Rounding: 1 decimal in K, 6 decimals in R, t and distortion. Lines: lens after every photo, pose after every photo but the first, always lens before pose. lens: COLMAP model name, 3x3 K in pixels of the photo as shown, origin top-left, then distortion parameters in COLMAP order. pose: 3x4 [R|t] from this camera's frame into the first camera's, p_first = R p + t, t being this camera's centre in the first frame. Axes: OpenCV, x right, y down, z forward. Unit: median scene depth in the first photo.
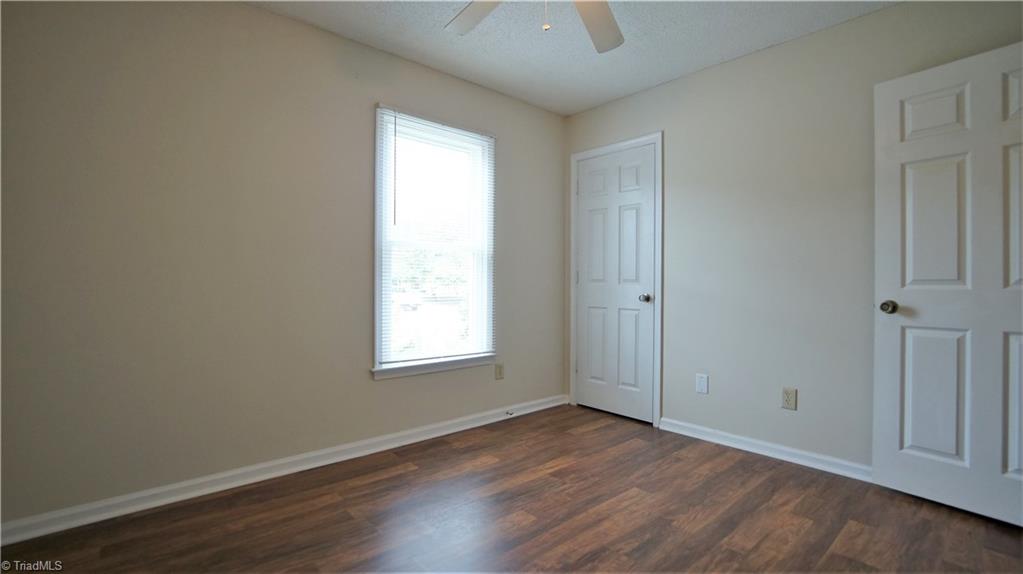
lens RADIAL K [[453.4, 0, 509.8], [0, 453.4, 294.5], [0, 0, 1]] dist [-0.040292, 0.007378]
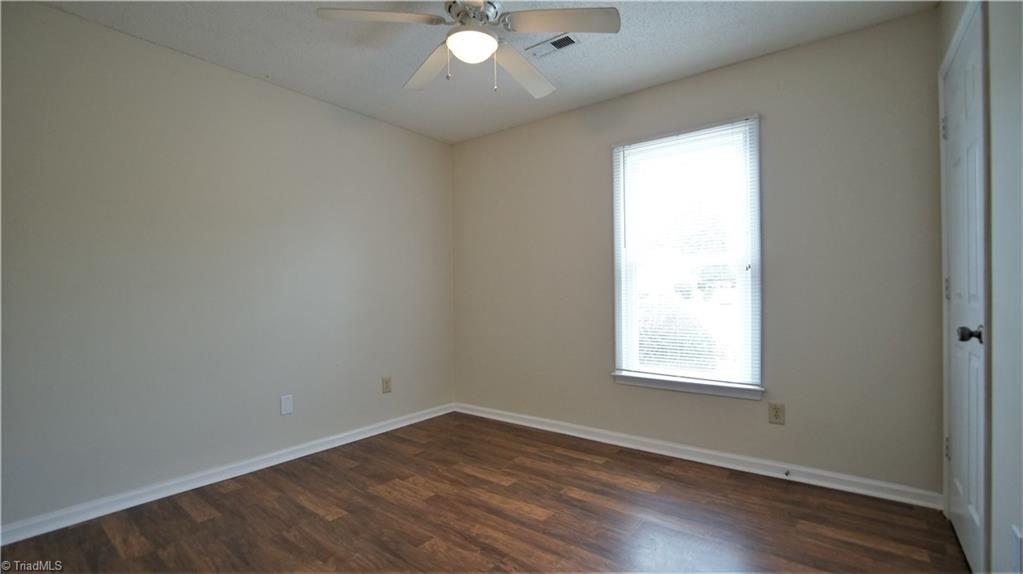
lens RADIAL K [[453.4, 0, 509.8], [0, 453.4, 294.5], [0, 0, 1]] dist [-0.040292, 0.007378]
pose [[0.173124, -0.009456, -0.984855, 0.758408], [-0.010104, 0.999884, -0.011377, -0.021705], [0.984848, 0.011921, 0.173009, 0.495535]]
